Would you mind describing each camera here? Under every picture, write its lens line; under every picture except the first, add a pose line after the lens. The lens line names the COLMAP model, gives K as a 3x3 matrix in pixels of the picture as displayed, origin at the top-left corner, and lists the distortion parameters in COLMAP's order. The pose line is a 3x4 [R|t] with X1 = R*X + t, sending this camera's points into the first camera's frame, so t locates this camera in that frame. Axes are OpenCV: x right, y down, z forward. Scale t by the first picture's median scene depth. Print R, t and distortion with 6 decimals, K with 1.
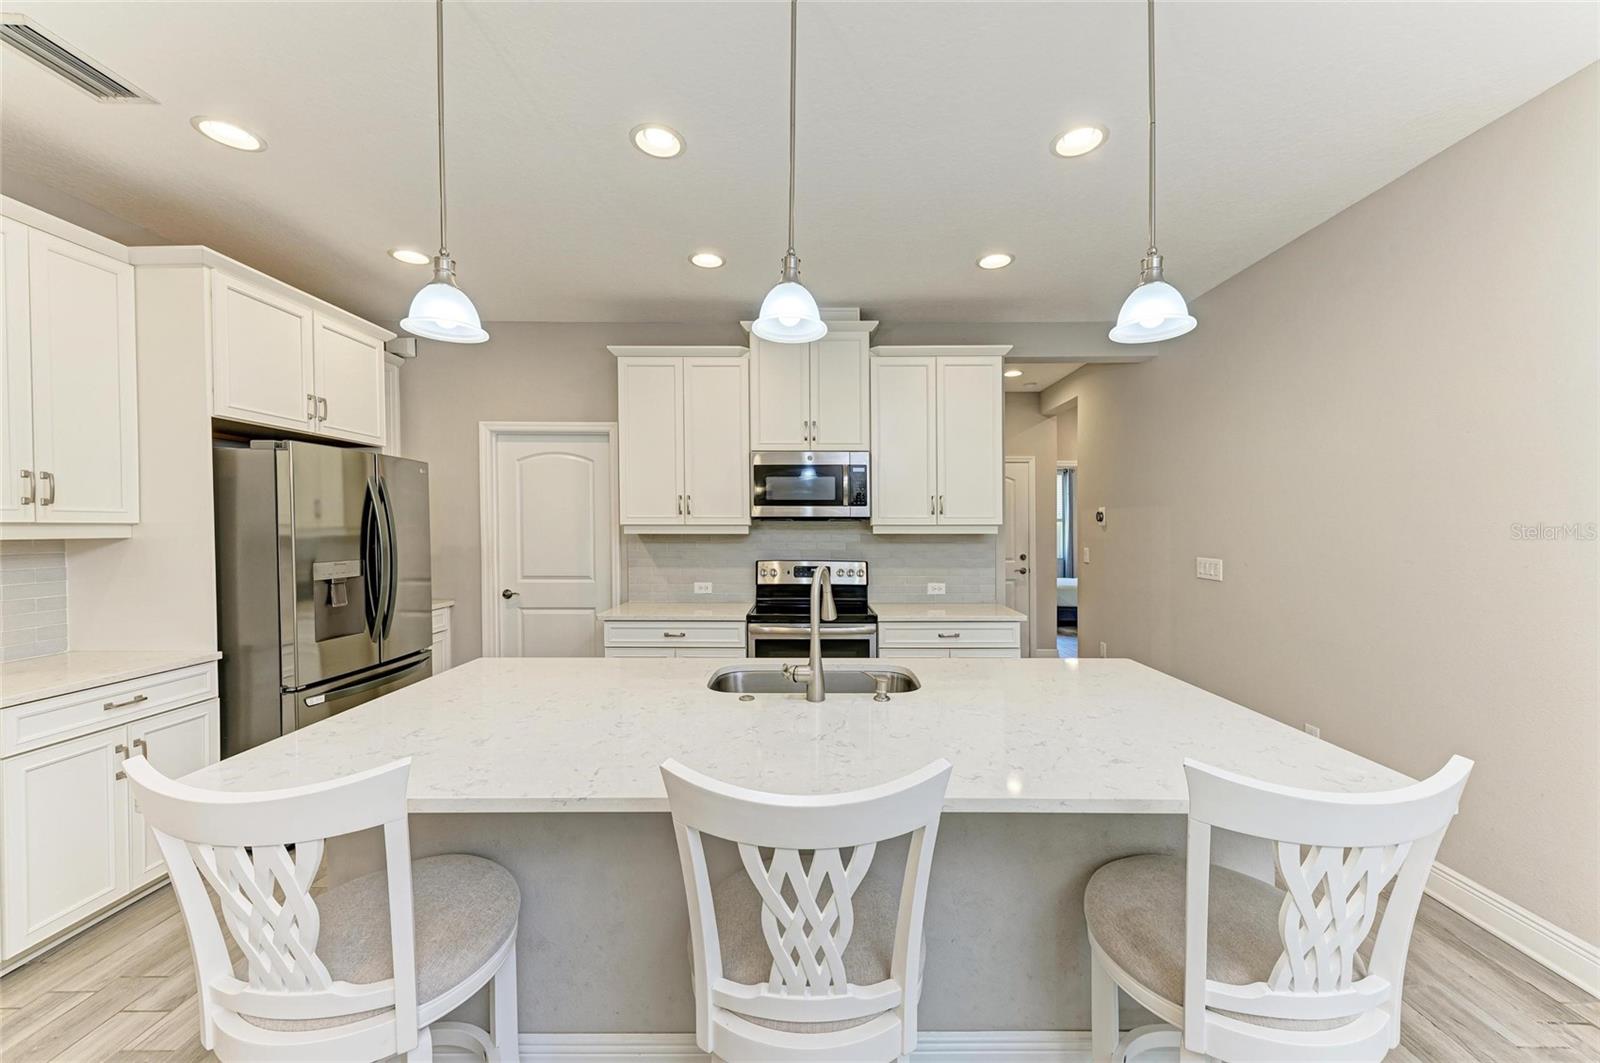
lens RADIAL K [[603.8, 0, 801.8], [0, 603.8, 533.6], [0, 0, 1]] dist [0.007735, -0.000853]
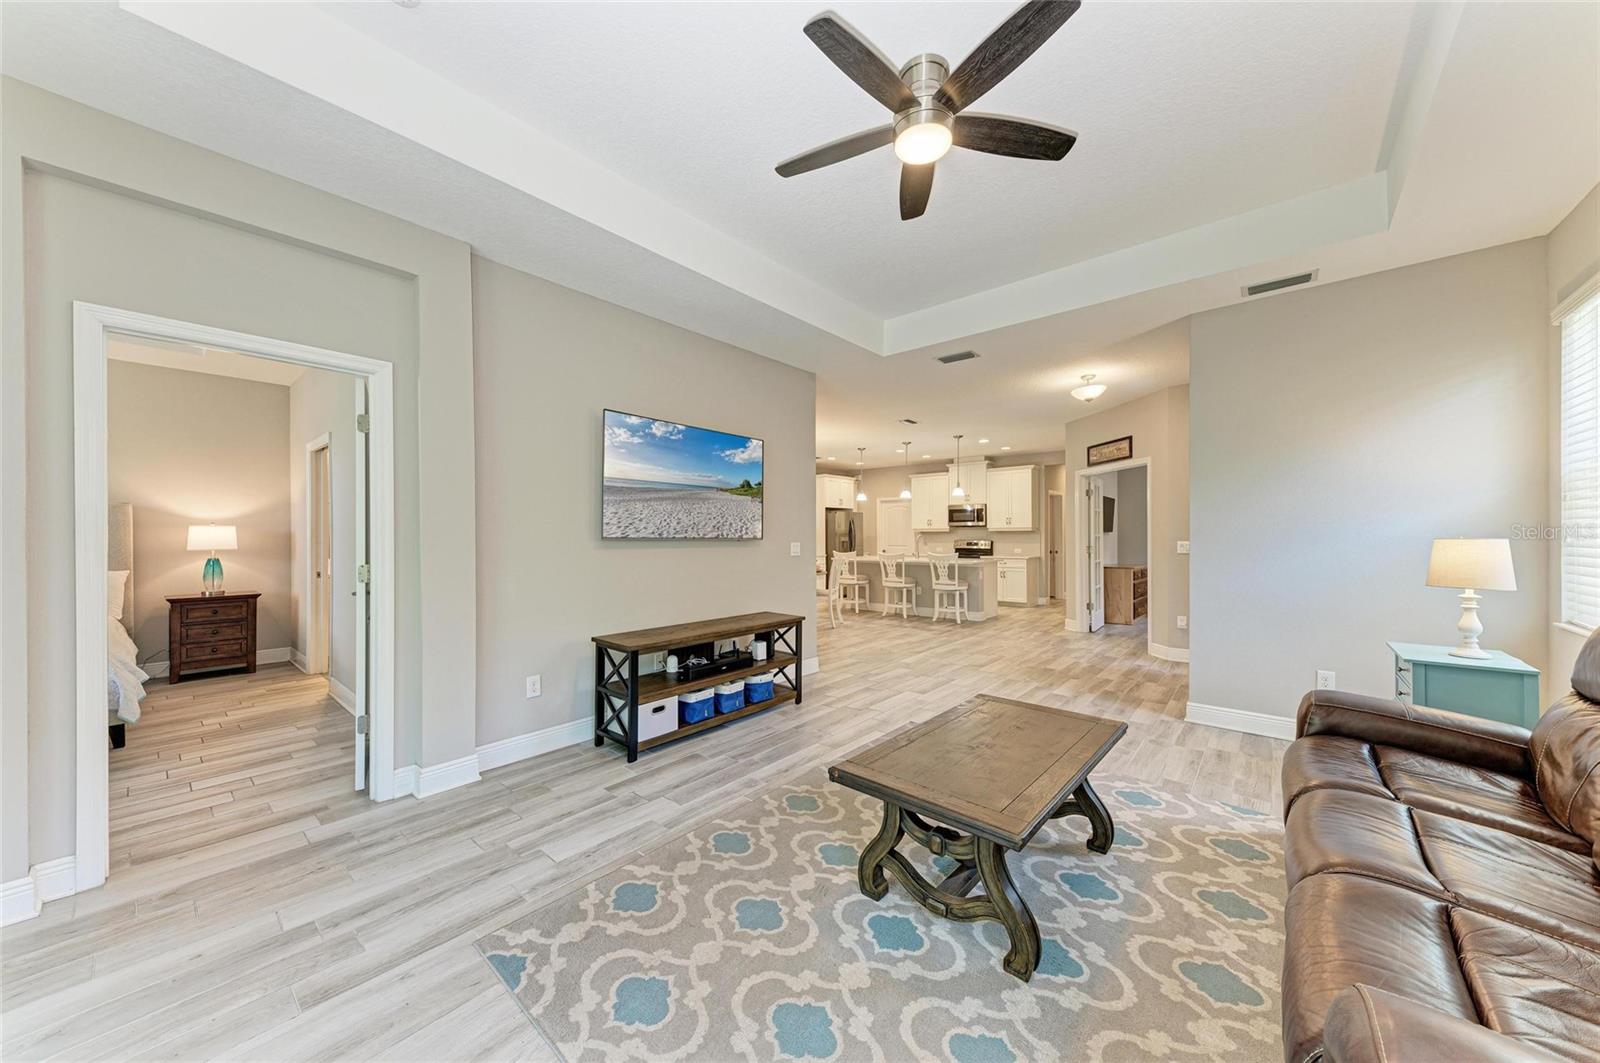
lens RADIAL K [[562.0, 0, 806.9], [0, 562.0, 535.7], [0, 0, 1]] dist [0.002565, -0.001468]
pose [[0.782083, -0.004261, -0.623159, 1.161429], [-0.006403, 0.999869, -0.014872, 0.071266], [0.623141, 0.015621, 0.781954, -1.746124]]
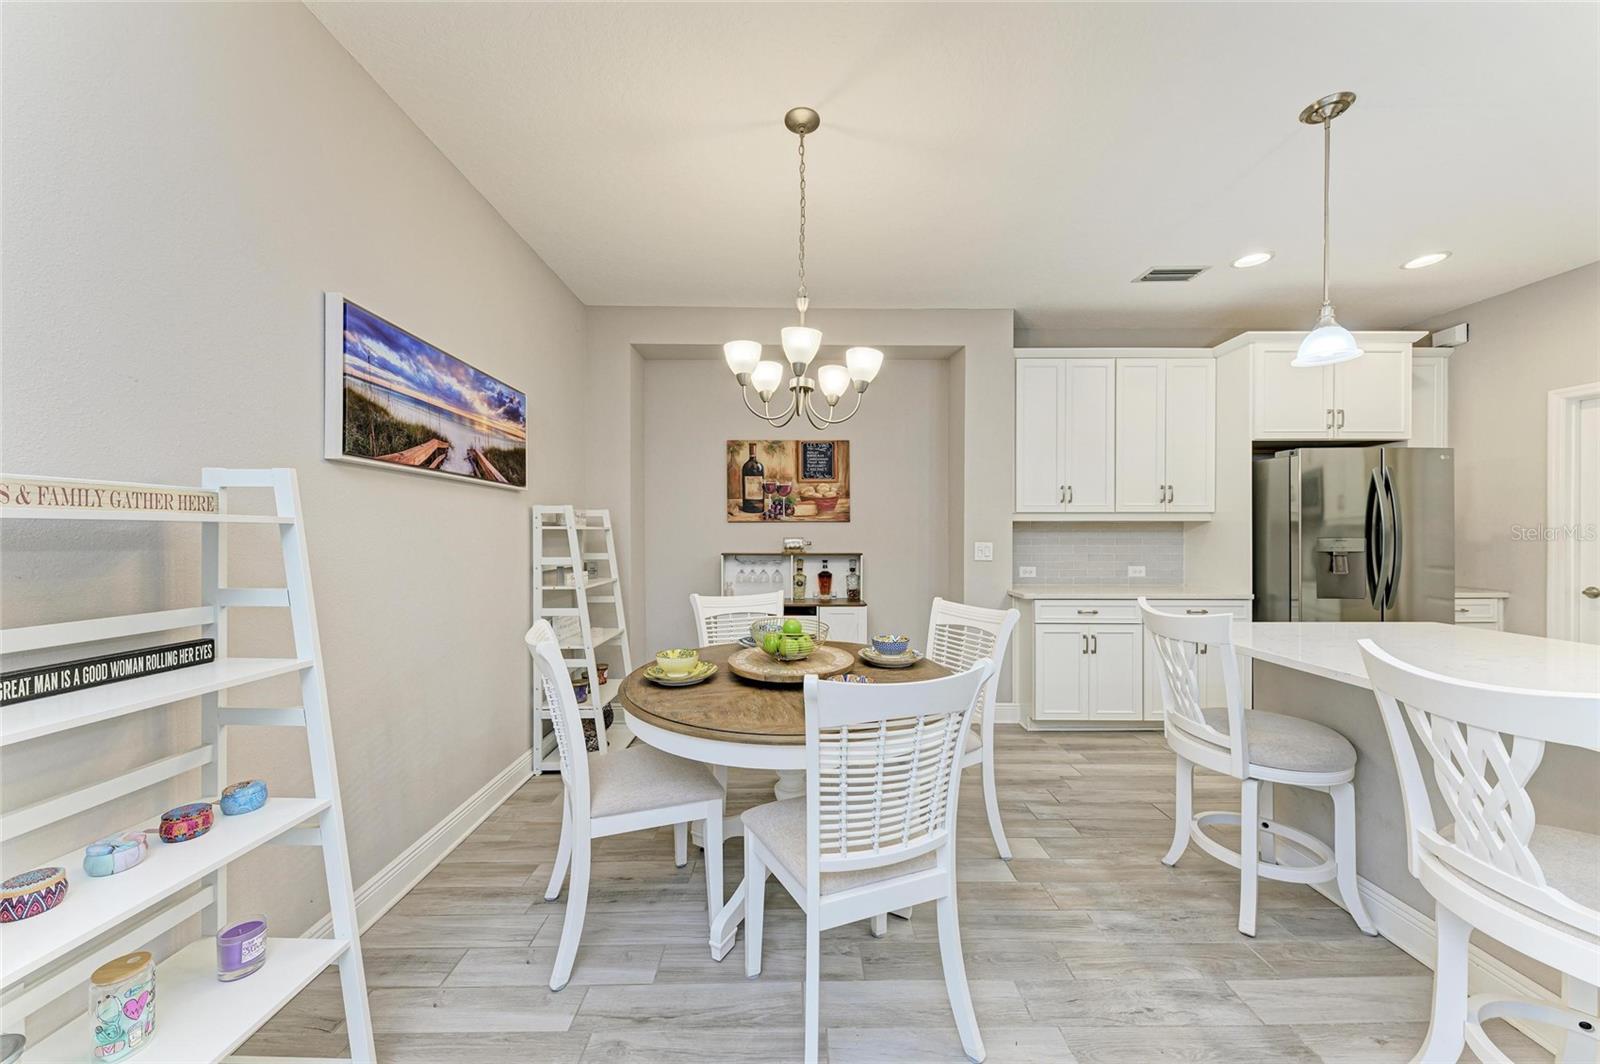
lens RADIAL K [[562.0, 0, 810.4], [0, 562.0, 535.9], [0, 0, 1]] dist [0.002565, -0.001468]
pose [[0.021570, 0.004459, -0.999757, 0.279845], [-0.013847, 0.999895, 0.004161, 0.037748], [0.999671, 0.013754, 0.021630, -0.090056]]
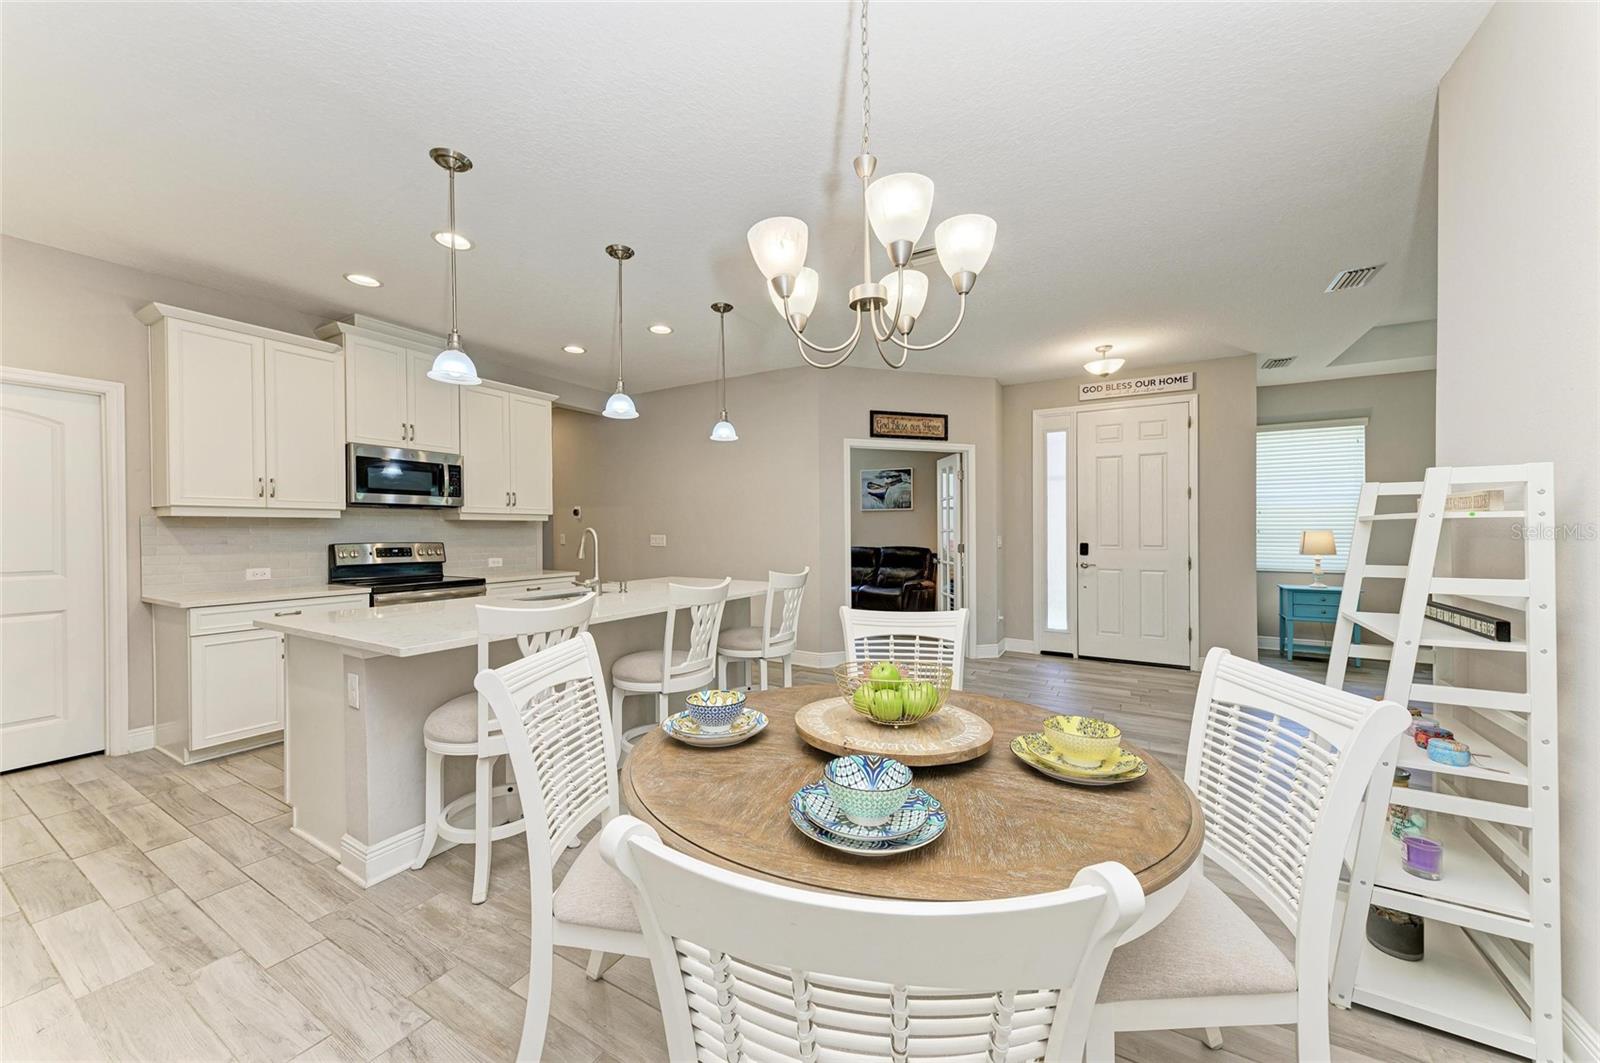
lens RADIAL K [[562.0, 0, 807.6], [0, 562.0, 530.4], [0, 0, 1]] dist [0.002565, -0.001468]
pose [[0.490167, -0.002915, 0.871624, -0.565579], [0.014016, 0.999891, -0.004538, 0.039617], [-0.871516, 0.014441, 0.490155, -0.222122]]
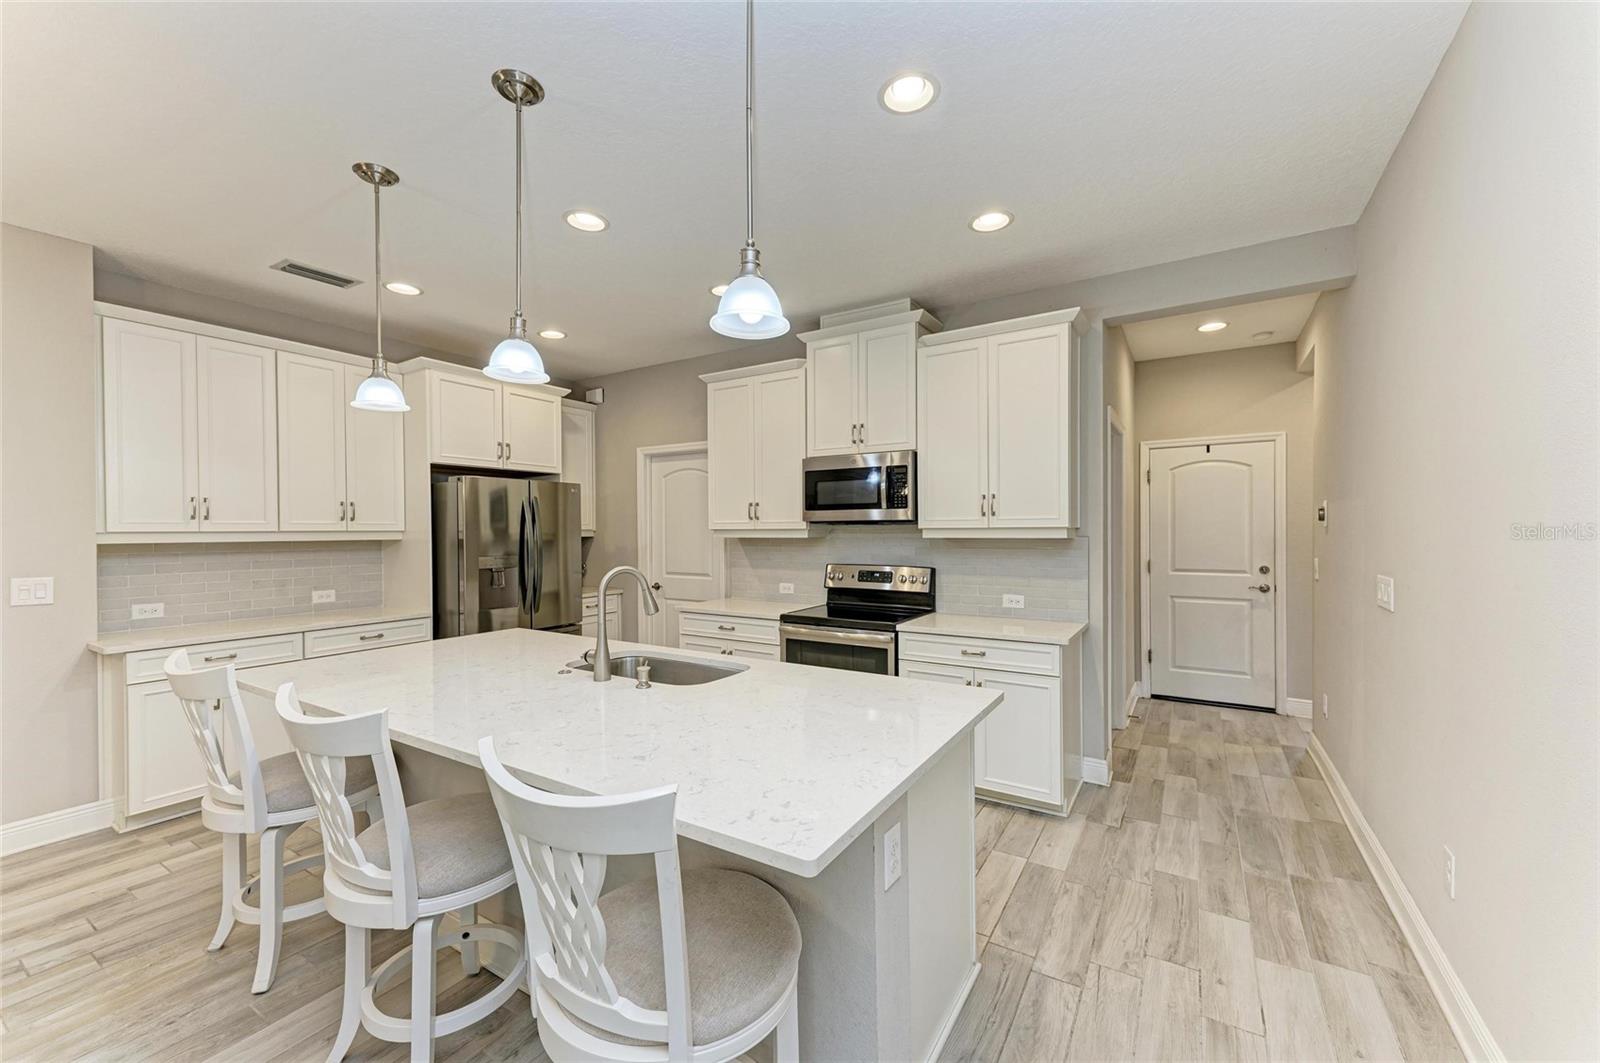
lens RADIAL K [[603.8, 0, 795.1], [0, 603.8, 537.3], [0, 0, 1]] dist [0.007735, -0.000853]
pose [[0.850981, 0.001338, -0.525194, 0.447647], [-0.000874, 0.999999, 0.001133, -0.001438], [0.525195, -0.000505, 0.850981, 0.105996]]
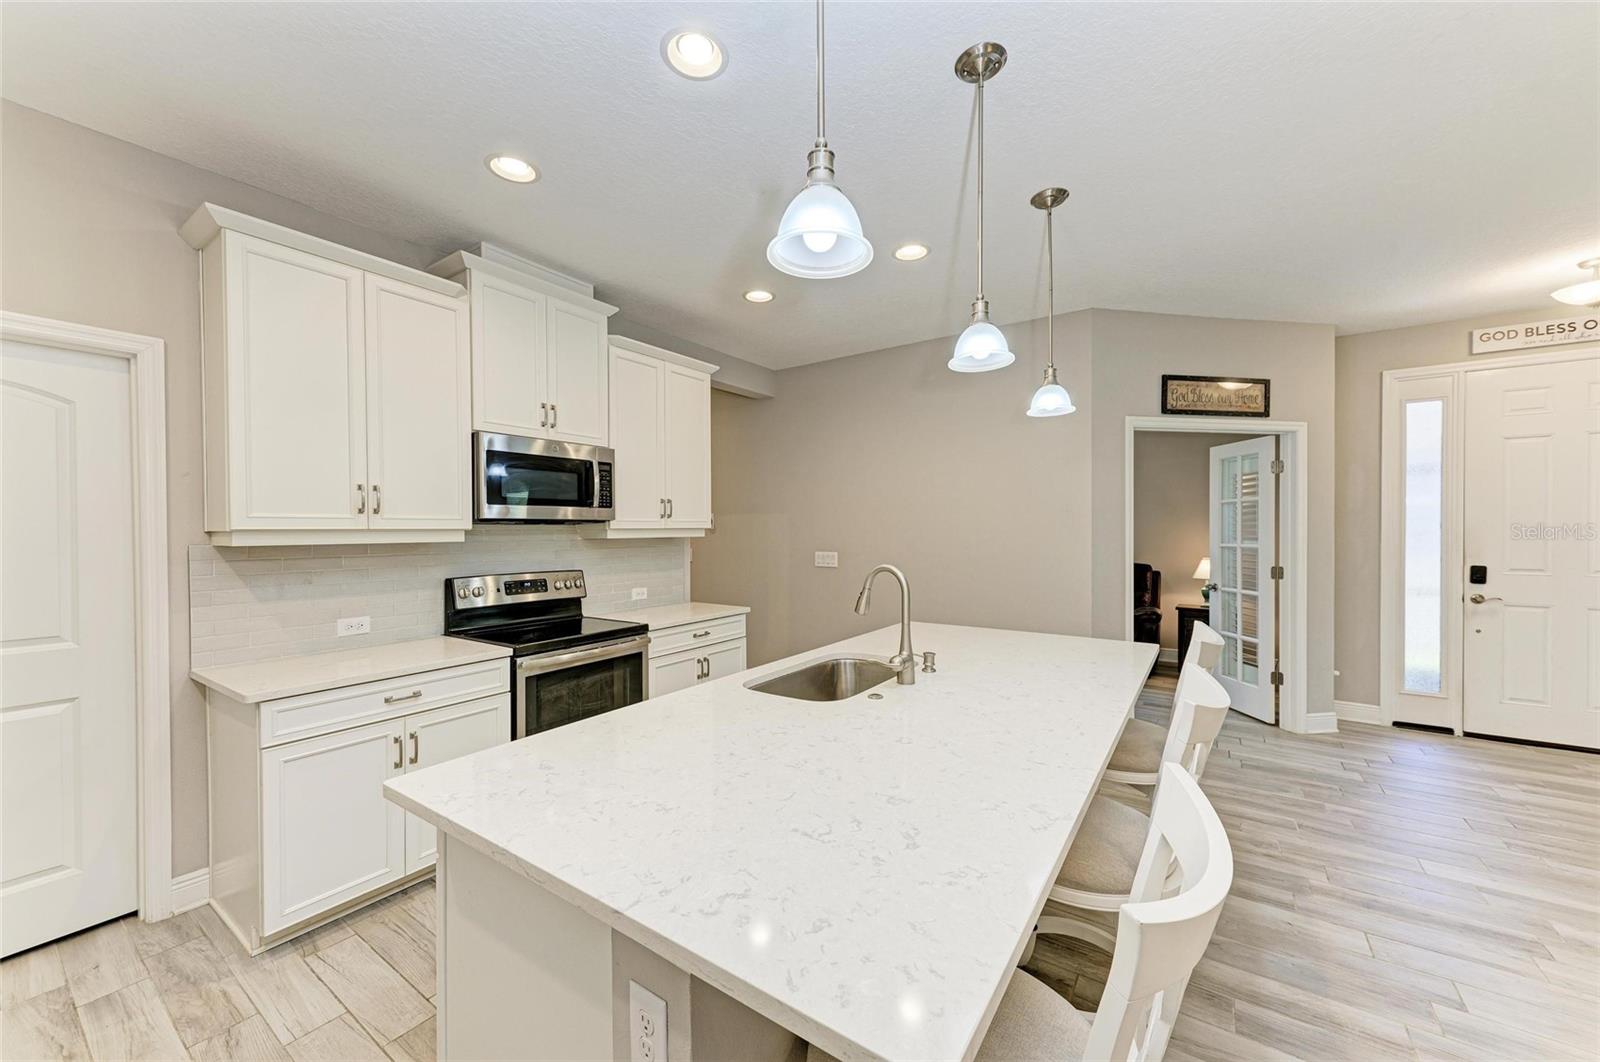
lens RADIAL K [[603.8, 0, 812.1], [0, 603.8, 530.2], [0, 0, 1]] dist [0.007735, -0.000853]
pose [[0.558655, -0.005162, 0.829384, -0.469888], [0.017814, 0.999825, -0.005777, -0.001131], [-0.829209, 0.018002, 0.558649, 0.243734]]
